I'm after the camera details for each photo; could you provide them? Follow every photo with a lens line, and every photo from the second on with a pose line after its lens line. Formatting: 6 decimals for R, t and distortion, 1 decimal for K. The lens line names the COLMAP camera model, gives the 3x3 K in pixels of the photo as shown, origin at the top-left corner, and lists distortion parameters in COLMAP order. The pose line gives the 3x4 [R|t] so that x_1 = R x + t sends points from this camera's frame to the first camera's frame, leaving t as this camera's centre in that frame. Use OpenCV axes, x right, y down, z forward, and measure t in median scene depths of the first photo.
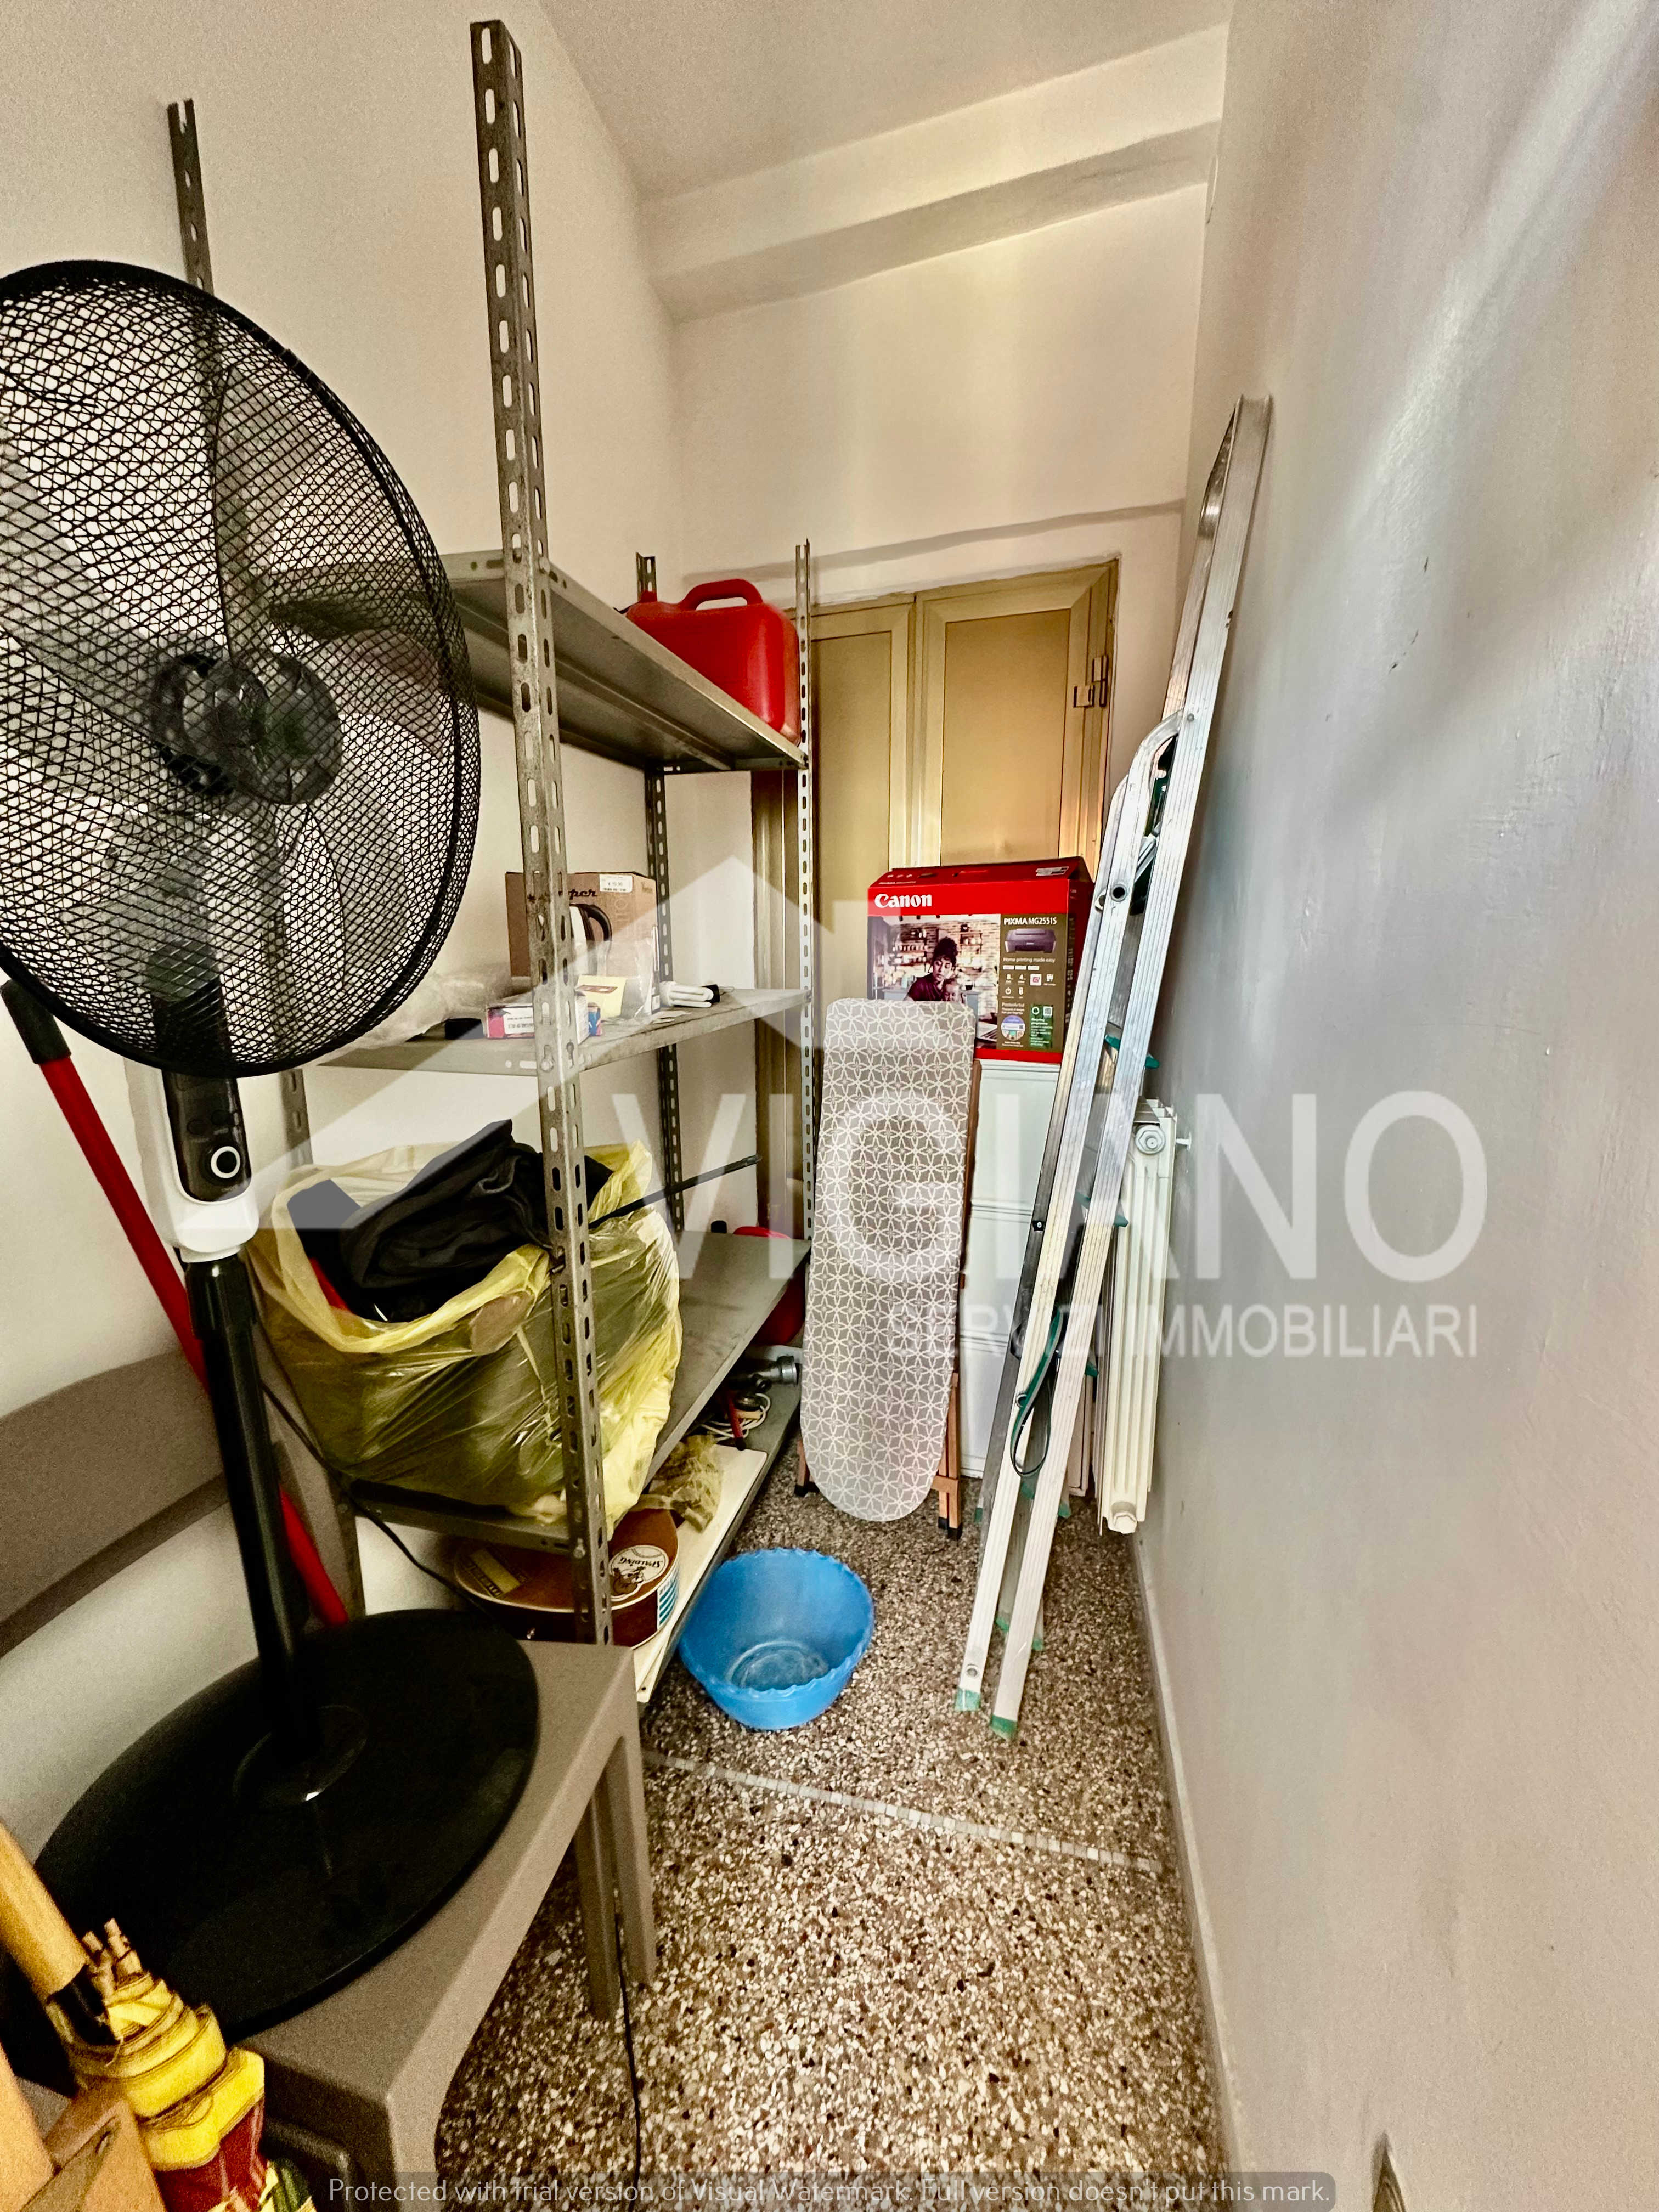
lens RADIAL K [[892.6, 0, 820.3], [0, 892.6, 1105.4], [0, 0, 1]] dist [0.000851, 0.000213]
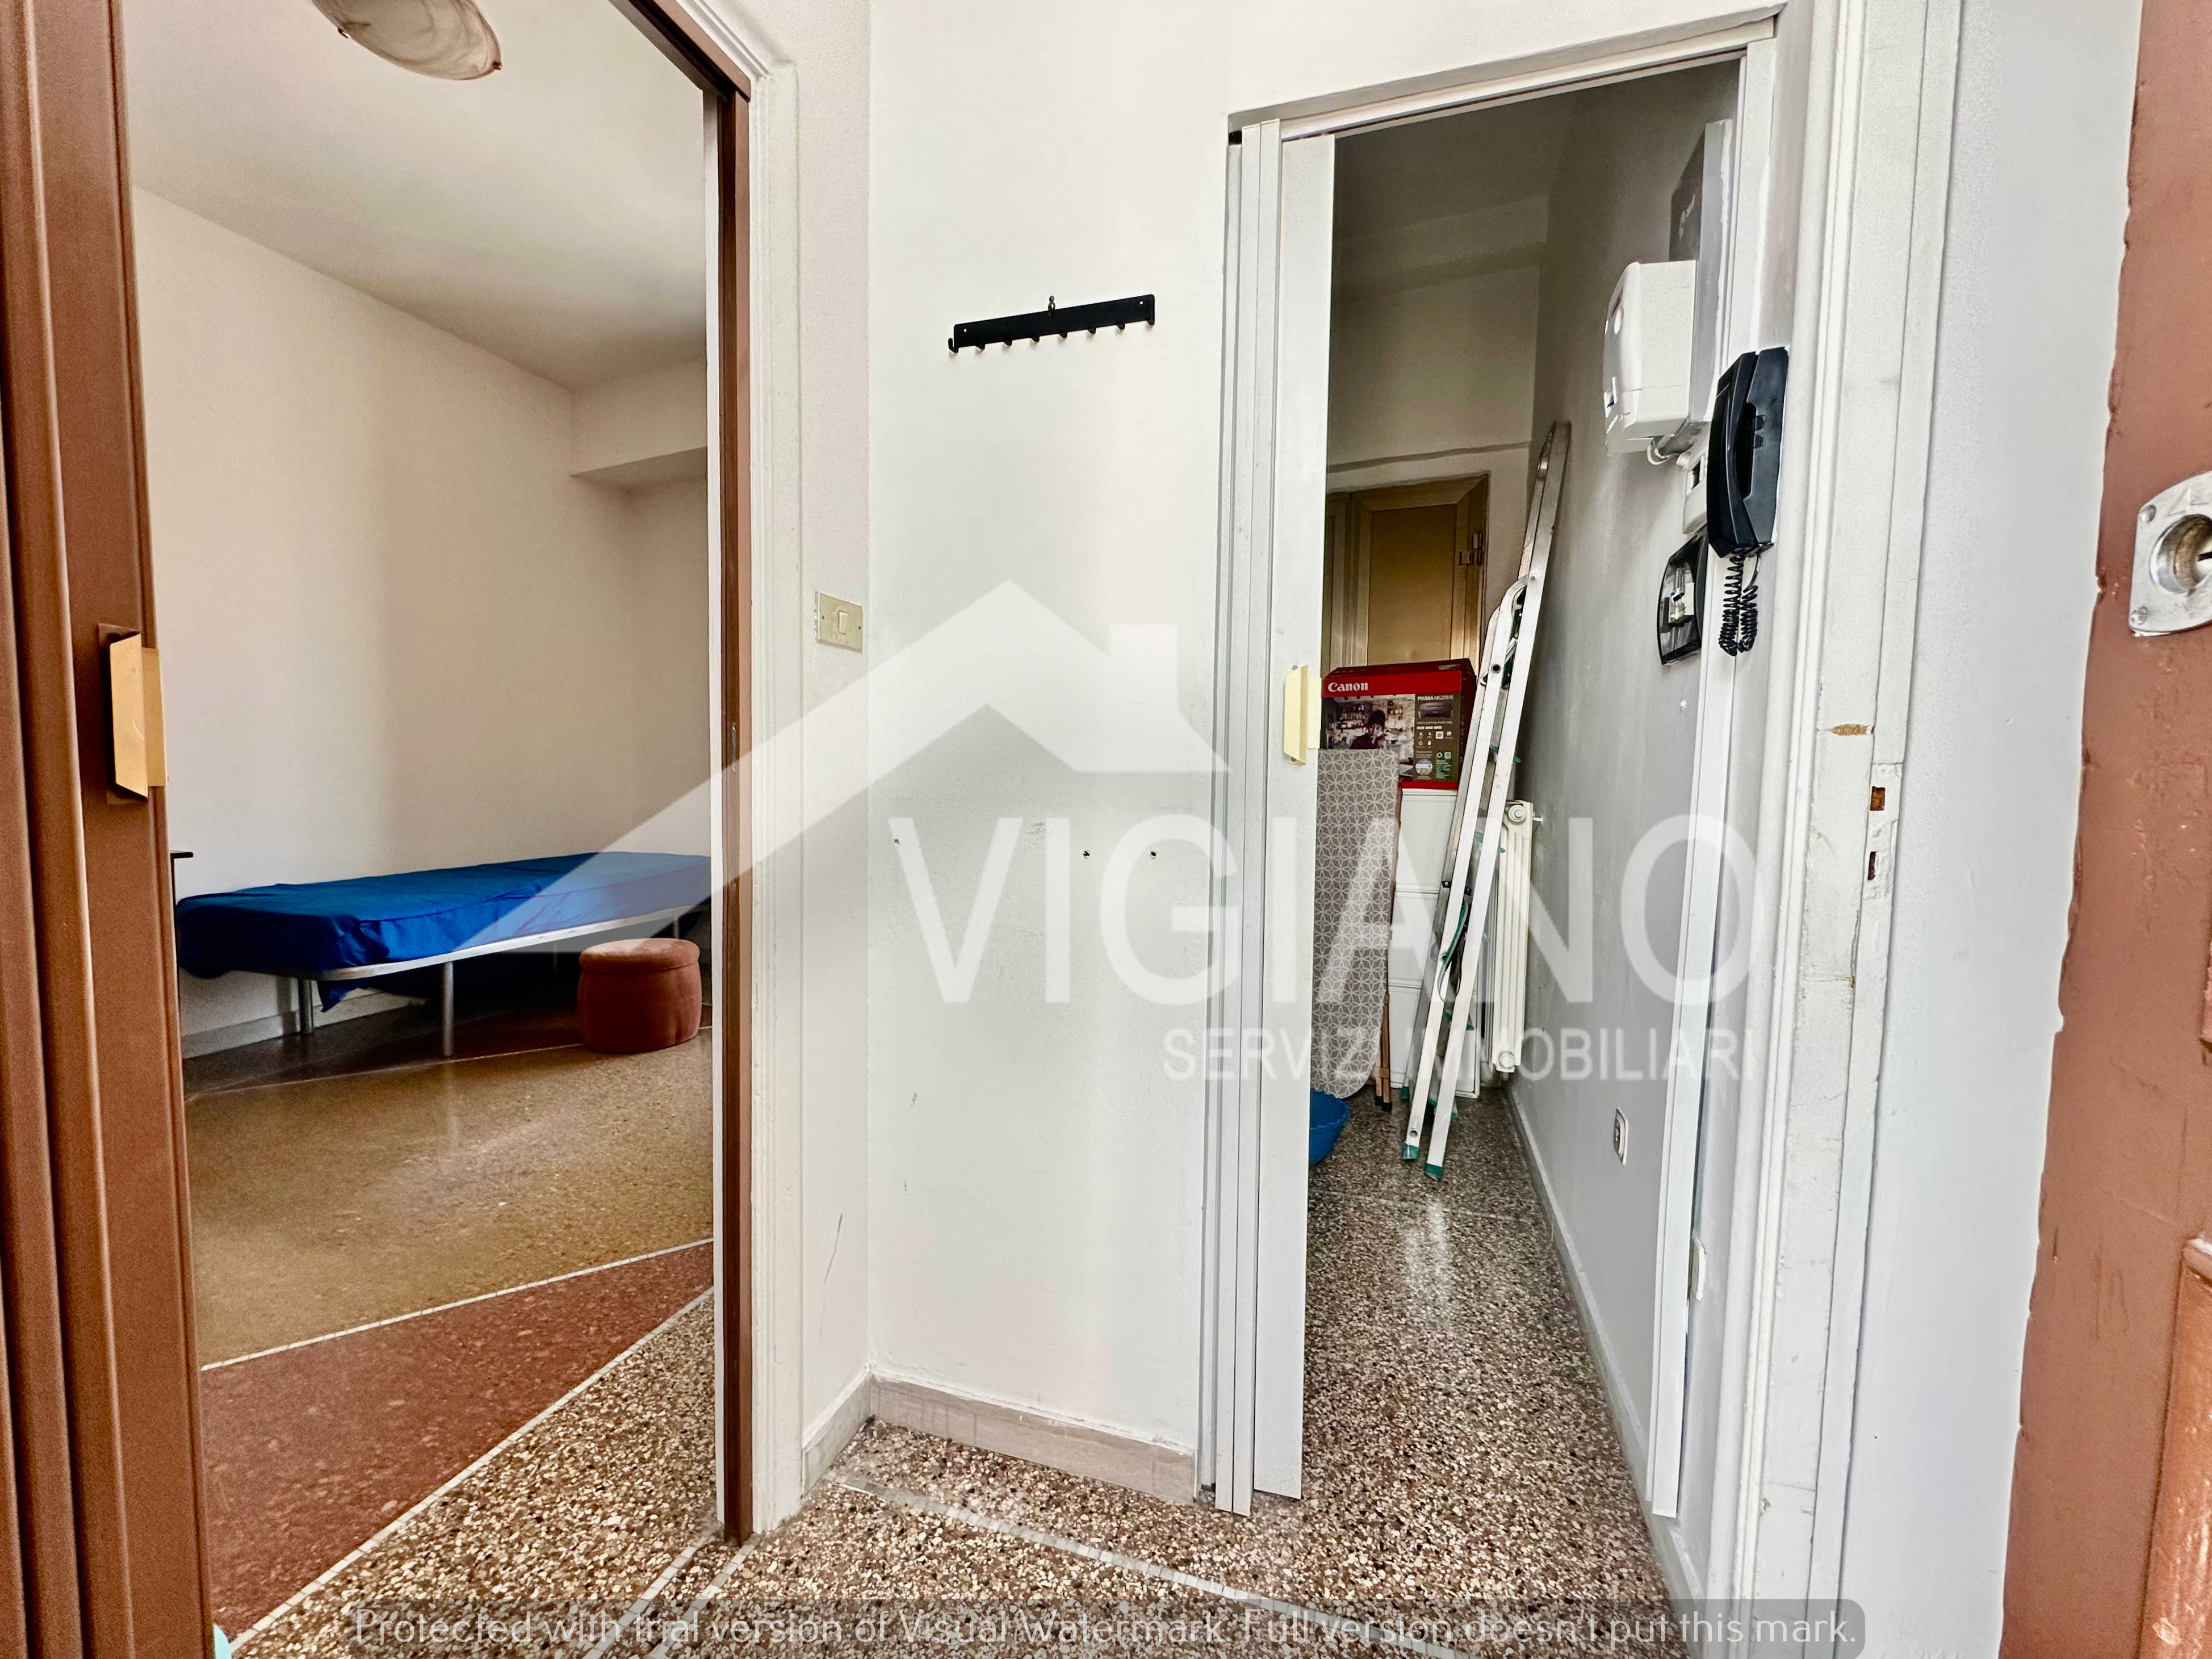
lens RADIAL K [[892.6, 0, 1110.6], [0, 892.6, 826.4], [0, 0, 1]] dist [0.000851, 0.000213]
pose [[0.996880, 0.017332, -0.077011, -0.201841], [-0.025917, 0.993379, -0.111918, 0.201115], [0.074561, 0.113564, 0.990729, -0.549544]]
